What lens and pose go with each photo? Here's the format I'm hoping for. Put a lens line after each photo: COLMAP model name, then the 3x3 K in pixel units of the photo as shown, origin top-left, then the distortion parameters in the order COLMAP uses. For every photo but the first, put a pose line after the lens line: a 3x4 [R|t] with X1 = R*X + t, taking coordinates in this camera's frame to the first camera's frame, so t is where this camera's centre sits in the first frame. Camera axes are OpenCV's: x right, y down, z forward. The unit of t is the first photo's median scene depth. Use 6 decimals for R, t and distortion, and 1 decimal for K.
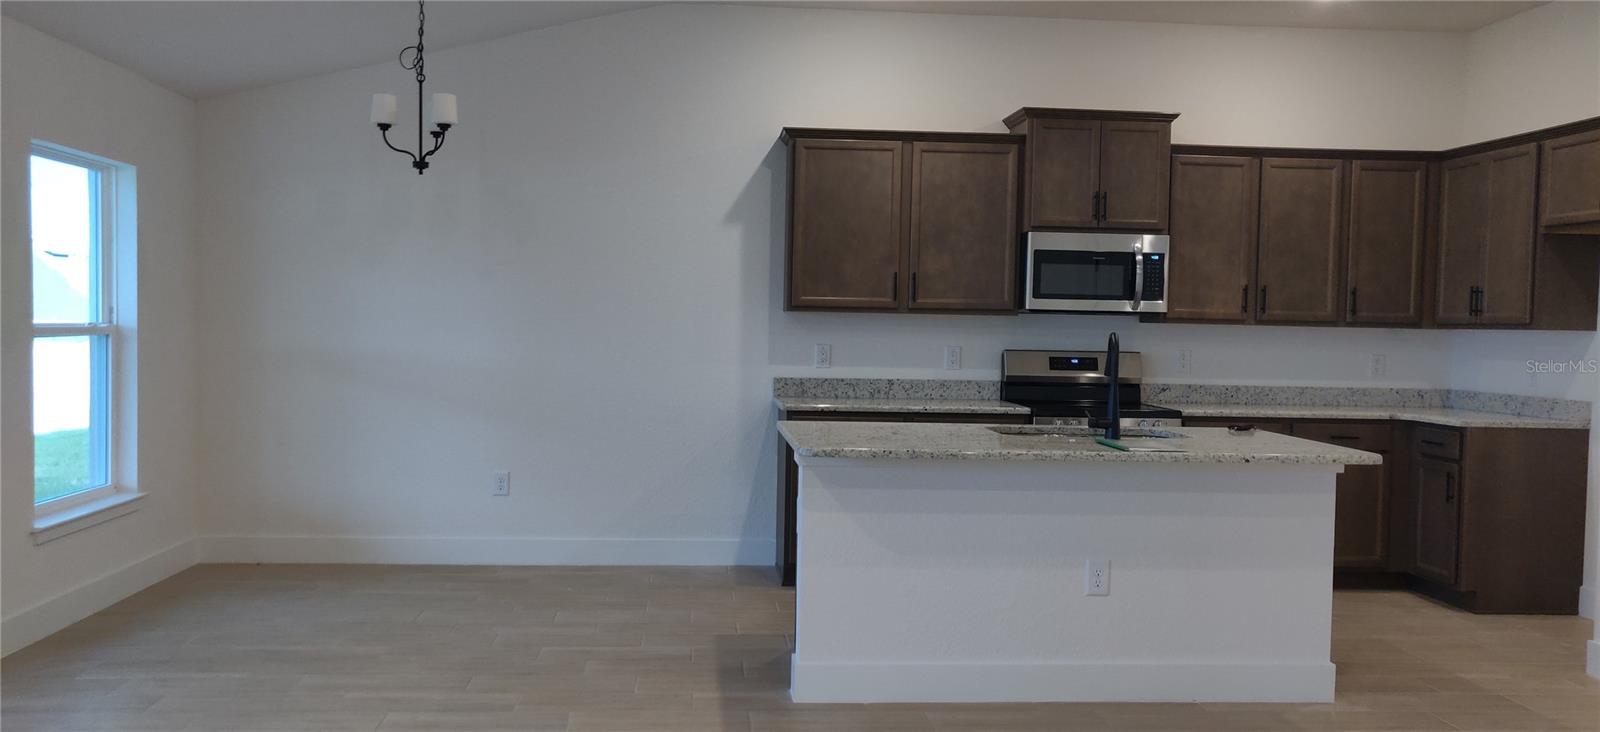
lens RADIAL K [[1216.8, 0, 774.9], [0, 1216.8, 364.4], [0, 0, 1]] dist [0.007562, 0.006873]
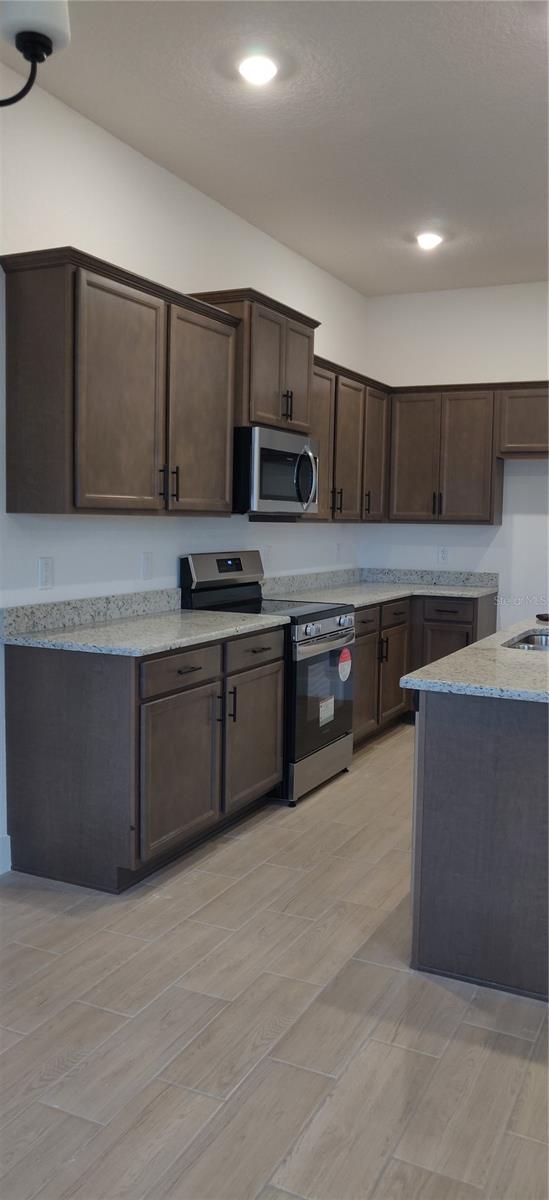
lens RADIAL K [[917.6, 0, 274.5], [0, 917.6, 600.0], [0, 0, 1]] dist [0.001806, -0.002039]
pose [[0.497471, -0.088765, 0.862927, -0.394735], [0.022906, 0.995748, 0.089223, -0.039330], [-0.867178, -0.024620, 0.497389, 0.632731]]
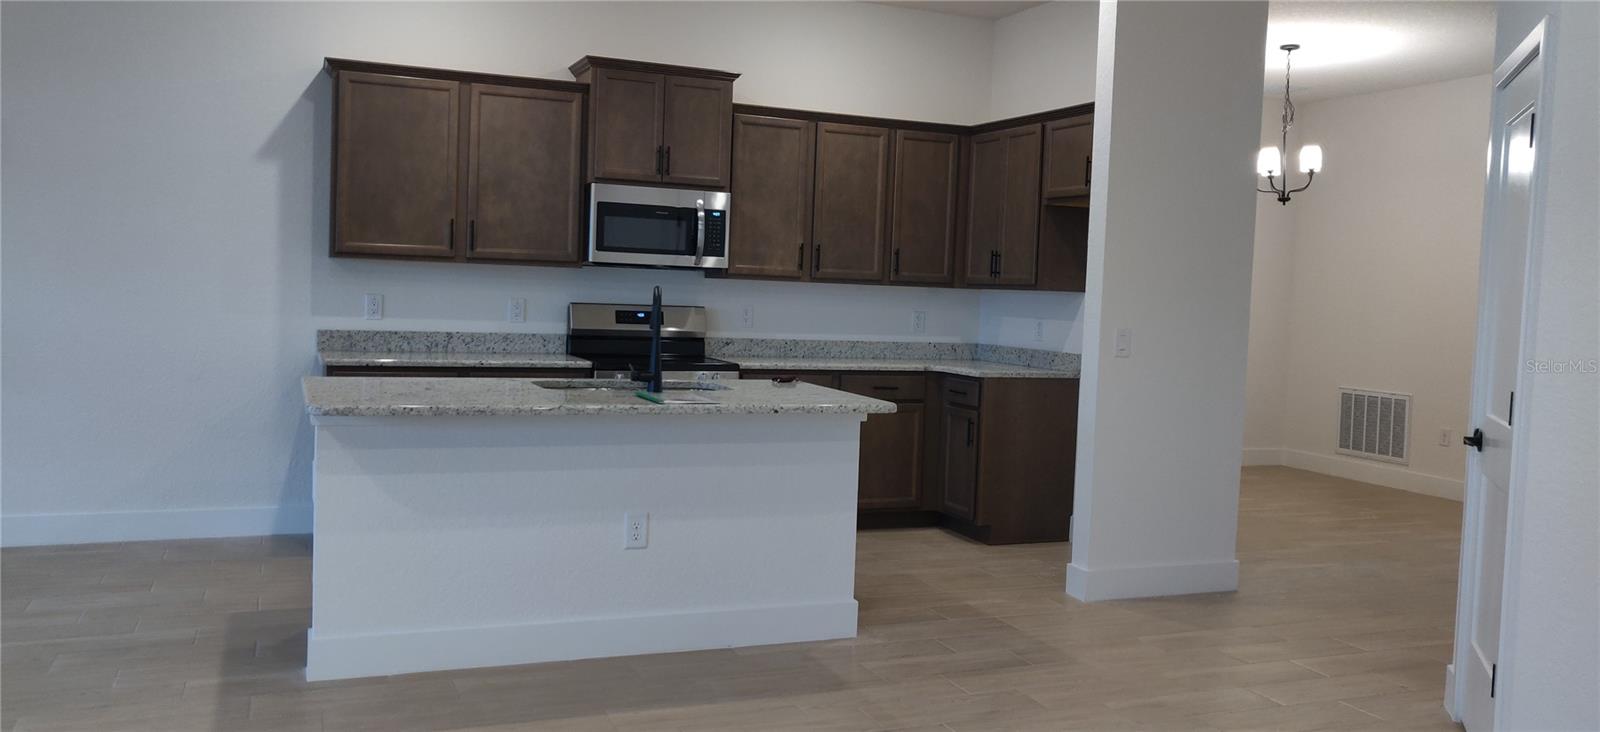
lens RADIAL K [[1223.5, 0, 799.5], [0, 1223.5, 344.6], [0, 0, 1]] dist [0.001806, -0.002039]
pose [[0.946385, 0.001247, 0.323038, 0.047312], [-0.008038, 0.999774, 0.019689, 0.000997], [-0.322940, -0.021230, 0.946181, 0.006226]]
